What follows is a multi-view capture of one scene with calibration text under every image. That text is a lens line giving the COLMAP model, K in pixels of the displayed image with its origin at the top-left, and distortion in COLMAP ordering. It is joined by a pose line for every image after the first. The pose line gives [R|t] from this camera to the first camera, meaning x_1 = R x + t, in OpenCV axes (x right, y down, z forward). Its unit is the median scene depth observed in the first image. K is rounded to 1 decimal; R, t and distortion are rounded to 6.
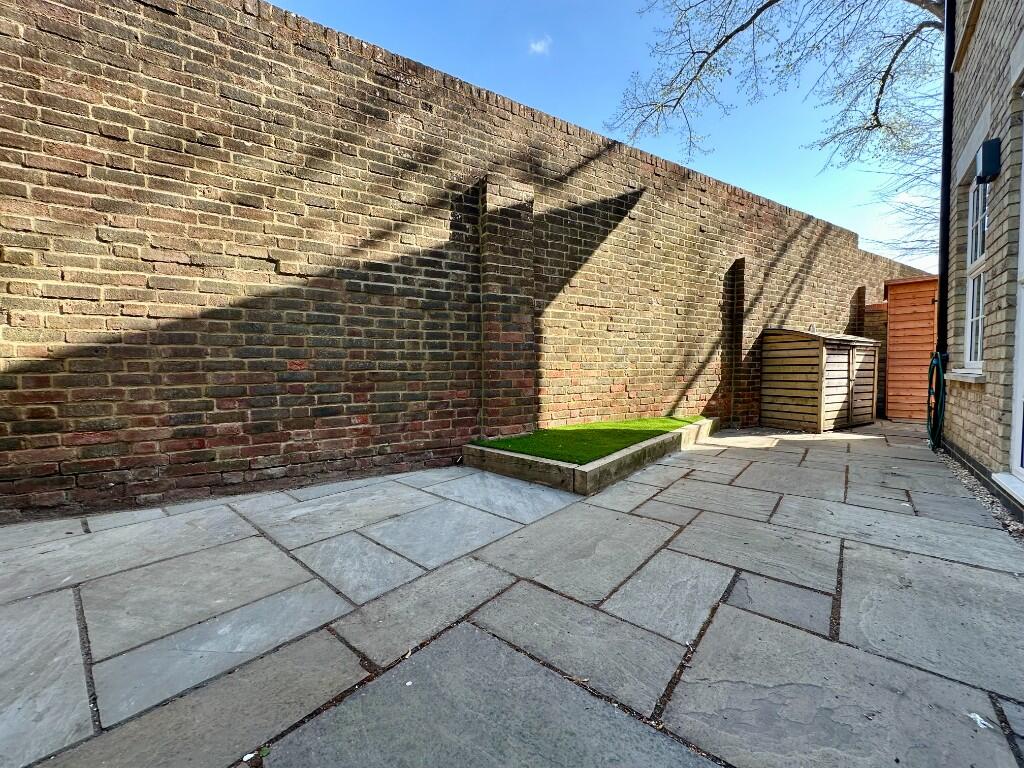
lens RADIAL K [[404.9, 0, 509.3], [0, 404.9, 383.7], [0, 0, 1]] dist [0.000682, -0.000003]
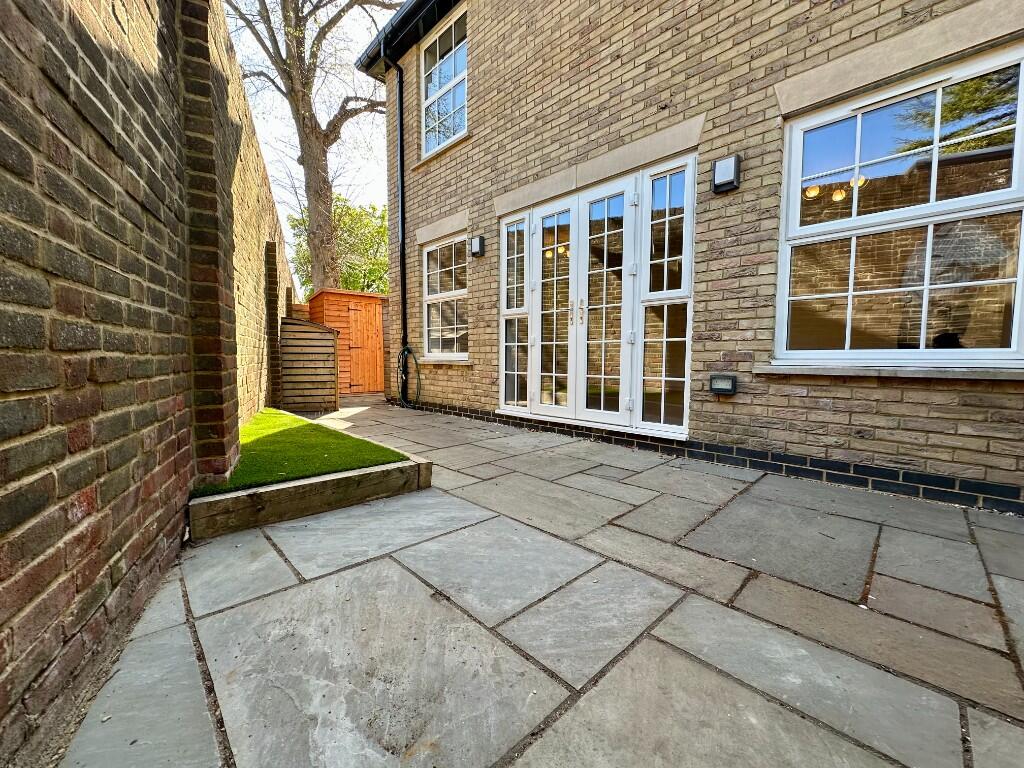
lens RADIAL K [[404.9, 0, 509.3], [0, 404.9, 383.7], [0, 0, 1]] dist [0.000682, -0.000003]
pose [[0.090226, -0.058341, 0.994211, -0.985116], [0.030263, 0.997982, 0.055816, -0.023233], [-0.995461, 0.025052, 0.091810, 0.955288]]
